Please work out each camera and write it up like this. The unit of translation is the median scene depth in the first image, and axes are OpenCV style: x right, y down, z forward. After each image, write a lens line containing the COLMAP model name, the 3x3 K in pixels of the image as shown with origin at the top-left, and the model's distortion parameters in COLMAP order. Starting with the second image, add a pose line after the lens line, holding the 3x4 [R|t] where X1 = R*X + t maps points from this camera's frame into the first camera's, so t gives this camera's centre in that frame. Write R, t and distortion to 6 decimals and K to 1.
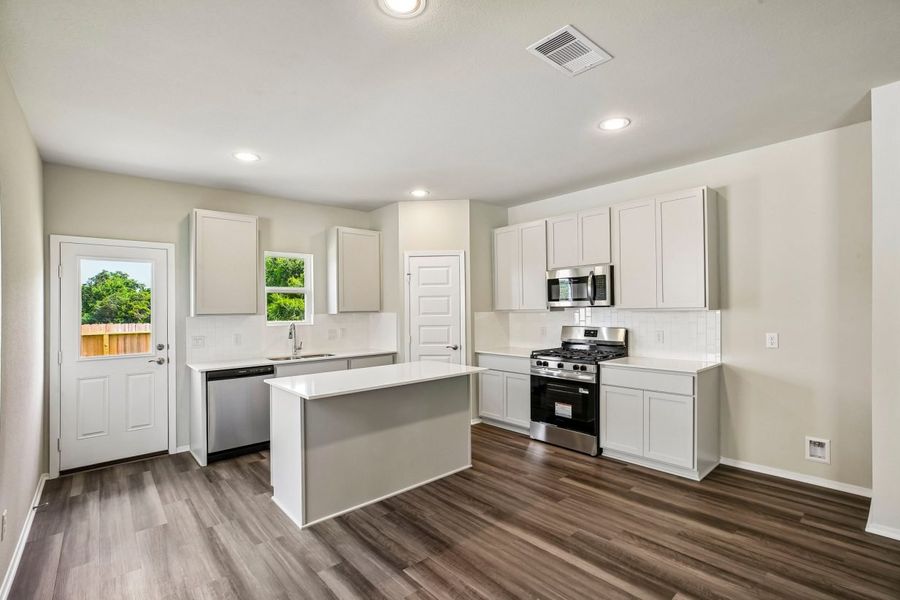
lens RADIAL K [[411.6, 0, 452.2], [0, 411.6, 301.2], [0, 0, 1]] dist [-0.033142, 0.008769]
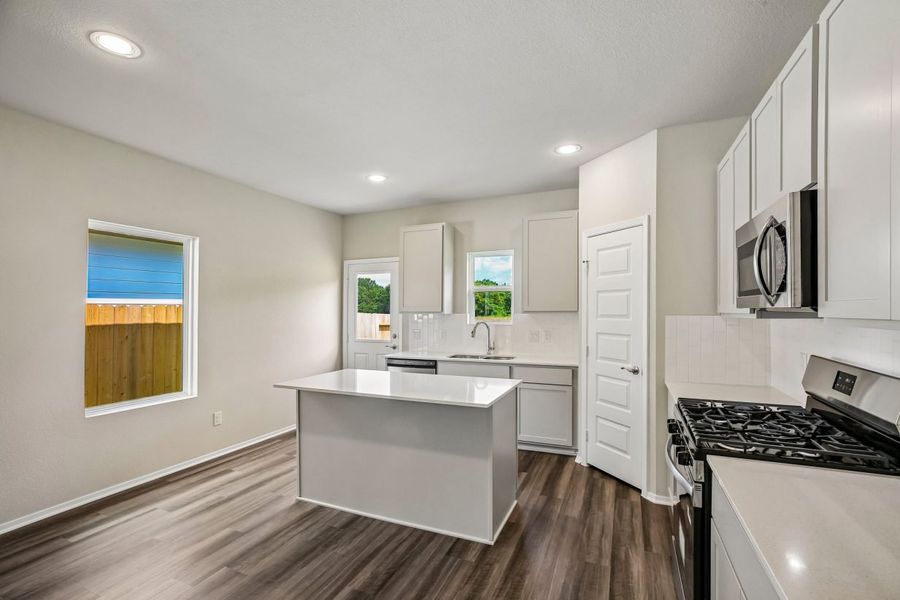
lens RADIAL K [[411.6, 0, 452.7], [0, 411.6, 303.1], [0, 0, 1]] dist [-0.033142, 0.008769]
pose [[0.422931, -0.001601, -0.906161, 0.580492], [0.015470, 0.999865, 0.005453, 0.000592], [0.906030, -0.016325, 0.422899, 0.612640]]
